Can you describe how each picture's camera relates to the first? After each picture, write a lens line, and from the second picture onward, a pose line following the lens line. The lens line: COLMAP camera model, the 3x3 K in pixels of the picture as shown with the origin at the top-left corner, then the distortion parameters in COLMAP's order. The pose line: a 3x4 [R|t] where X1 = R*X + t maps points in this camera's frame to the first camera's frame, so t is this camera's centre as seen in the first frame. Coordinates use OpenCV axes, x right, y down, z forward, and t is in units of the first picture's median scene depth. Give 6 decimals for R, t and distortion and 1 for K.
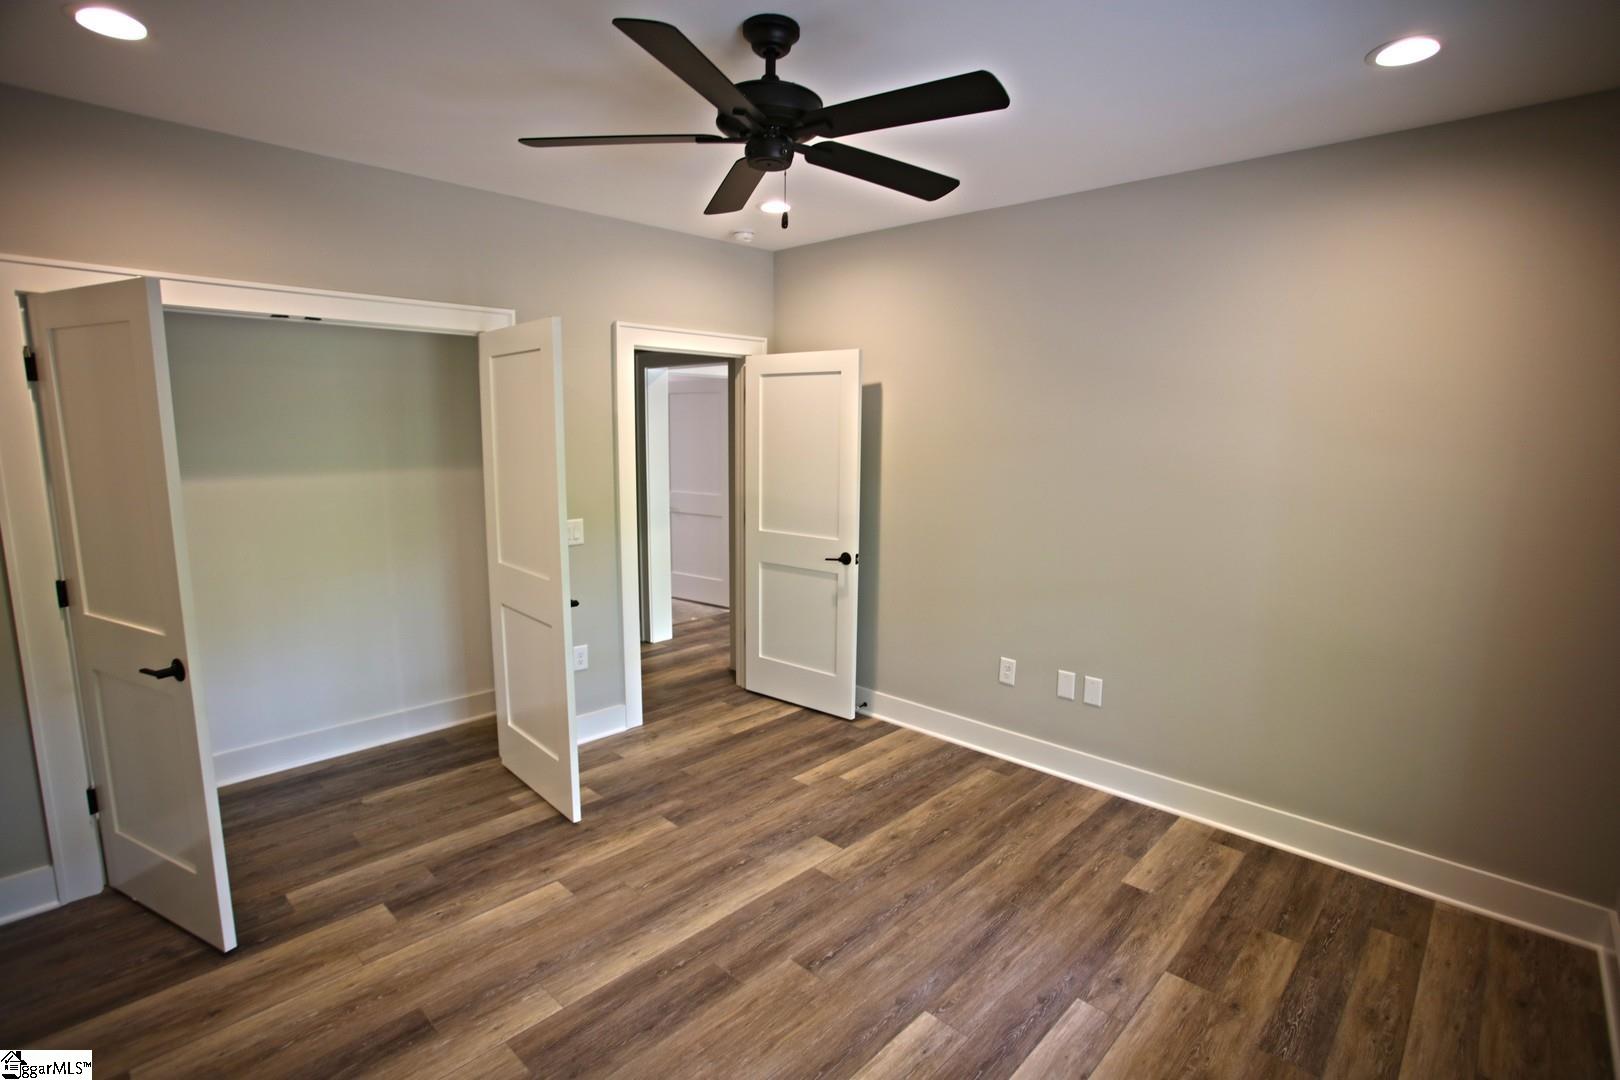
lens RADIAL K [[780.4, 0, 811.2], [0, 780.4, 541.3], [0, 0, 1]] dist [-0.058985, 0.021026]
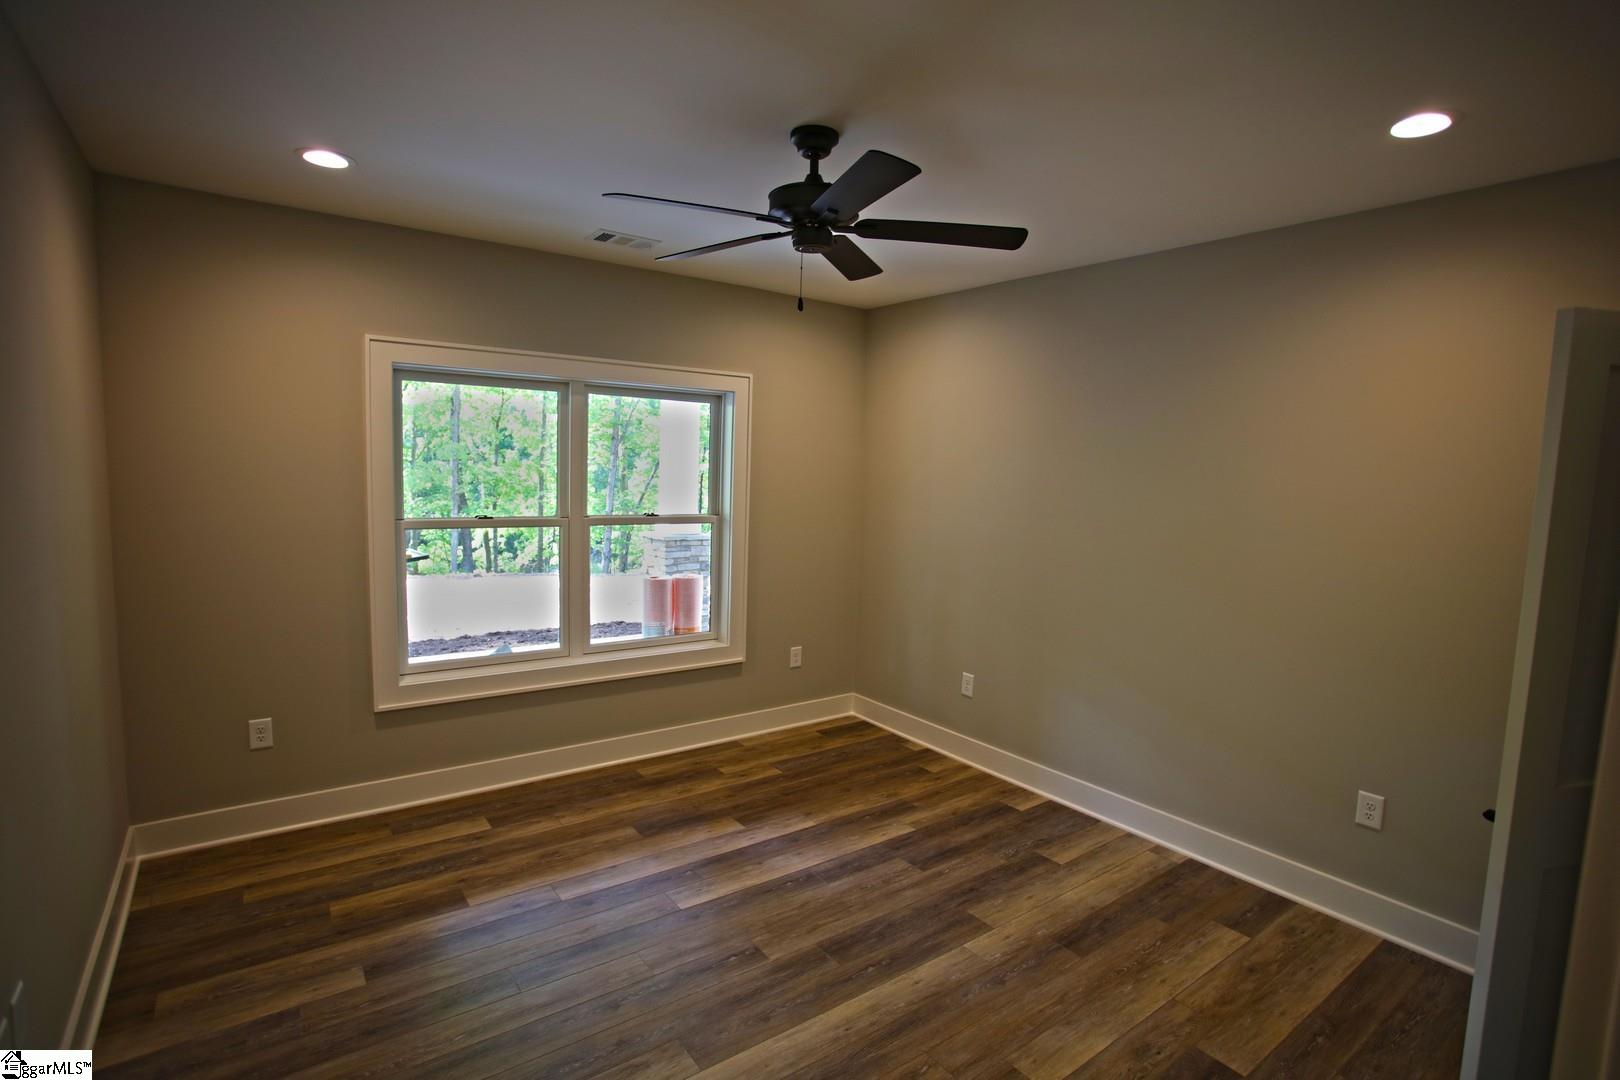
lens RADIAL K [[780.4, 0, 808.9], [0, 780.4, 543.5], [0, 0, 1]] dist [-0.058985, 0.021026]
pose [[-0.982866, -0.058123, 0.174917, -0.237135], [-0.014156, 0.969981, 0.242767, -0.289430], [-0.183777, 0.236131, -0.954185, 1.895162]]
